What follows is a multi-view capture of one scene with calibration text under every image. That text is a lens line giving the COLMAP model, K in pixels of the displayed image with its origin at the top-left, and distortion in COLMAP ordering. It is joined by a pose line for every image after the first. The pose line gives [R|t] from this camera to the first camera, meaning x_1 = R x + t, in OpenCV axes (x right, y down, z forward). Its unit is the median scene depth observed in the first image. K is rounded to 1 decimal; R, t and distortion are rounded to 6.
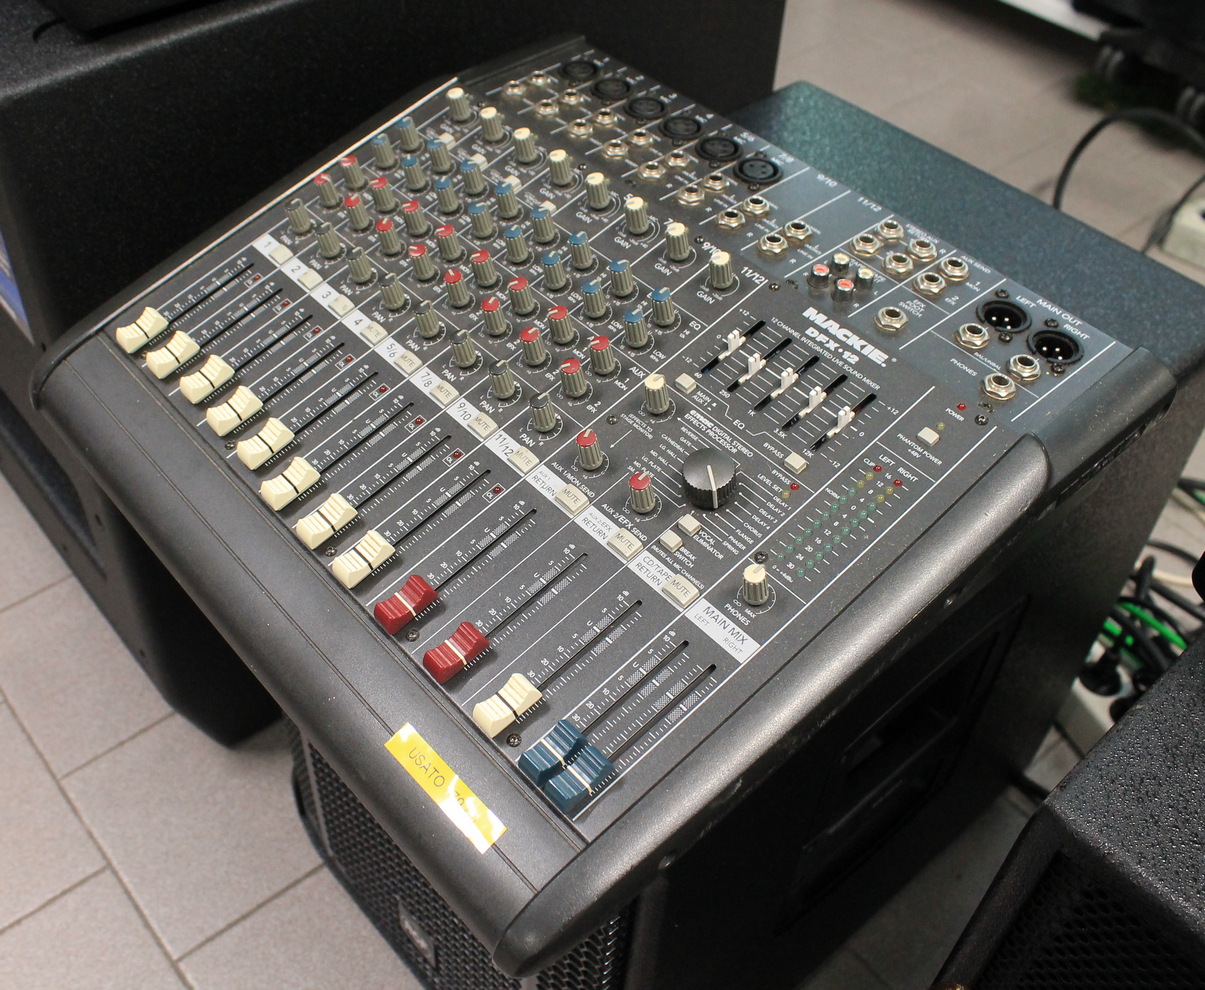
lens RADIAL K [[1231.2, 0, 551.6], [0, 1231.2, 531.9], [0, 0, 1]] dist [-0.077818, 0.015766]
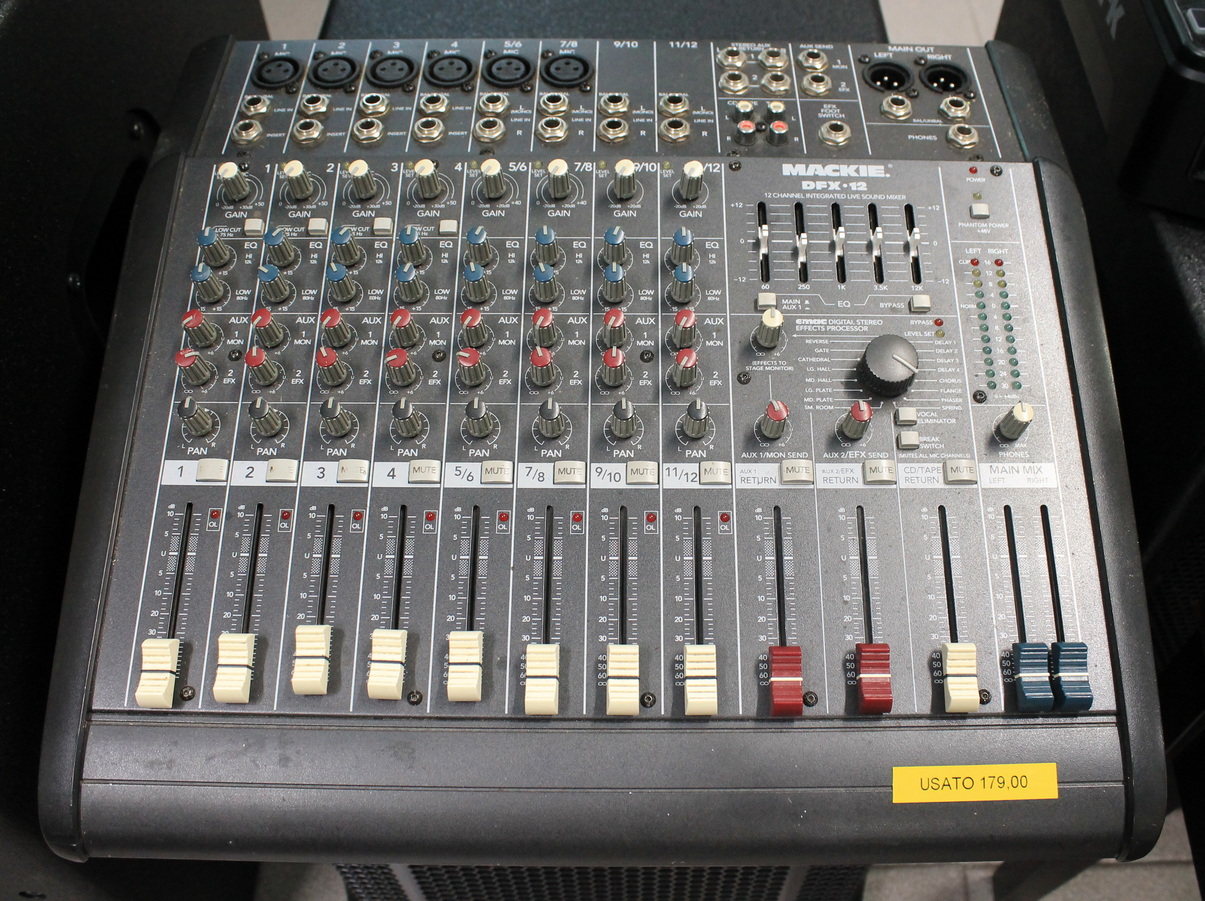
lens RADIAL K [[1136.3, 0, 607.8], [0, 1136.3, 413.6], [0, 0, 1]] dist [-0.117474, -0.000544]
pose [[0.649476, -0.621239, 0.438456, -0.405387], [0.564611, 0.780237, 0.269154, -0.355739], [-0.509309, 0.072748, 0.857503, 0.317477]]
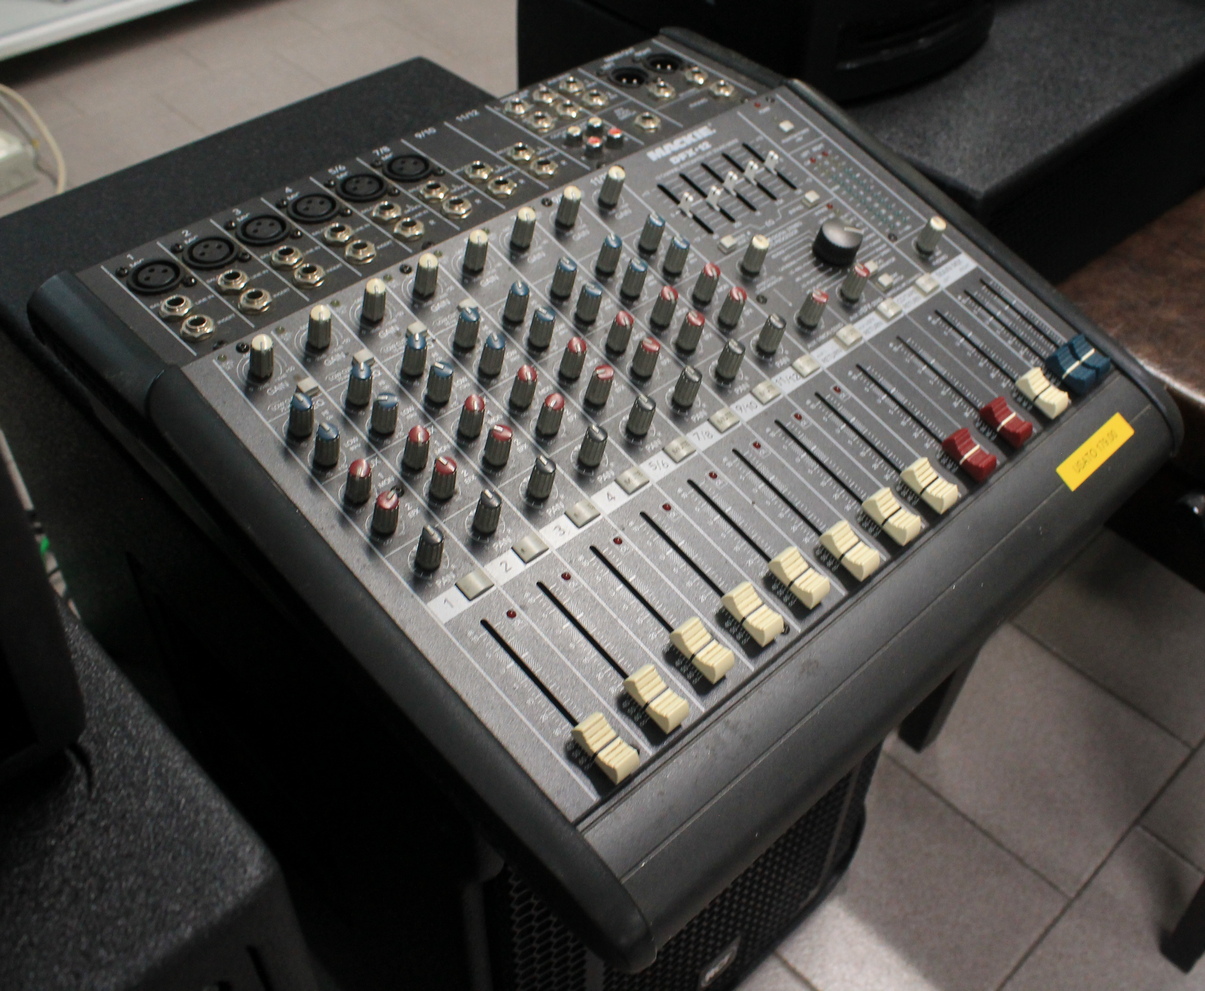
lens RADIAL K [[1262.9, 0, 602.5], [0, 1262.9, 495.5], [0, 0, 1]] dist [-0.091745, 0.006067]
pose [[-0.063091, -0.729333, 0.681244, -0.828152], [0.697142, 0.456249, 0.553019, -0.725830], [-0.714152, 0.509814, 0.479663, 0.641671]]
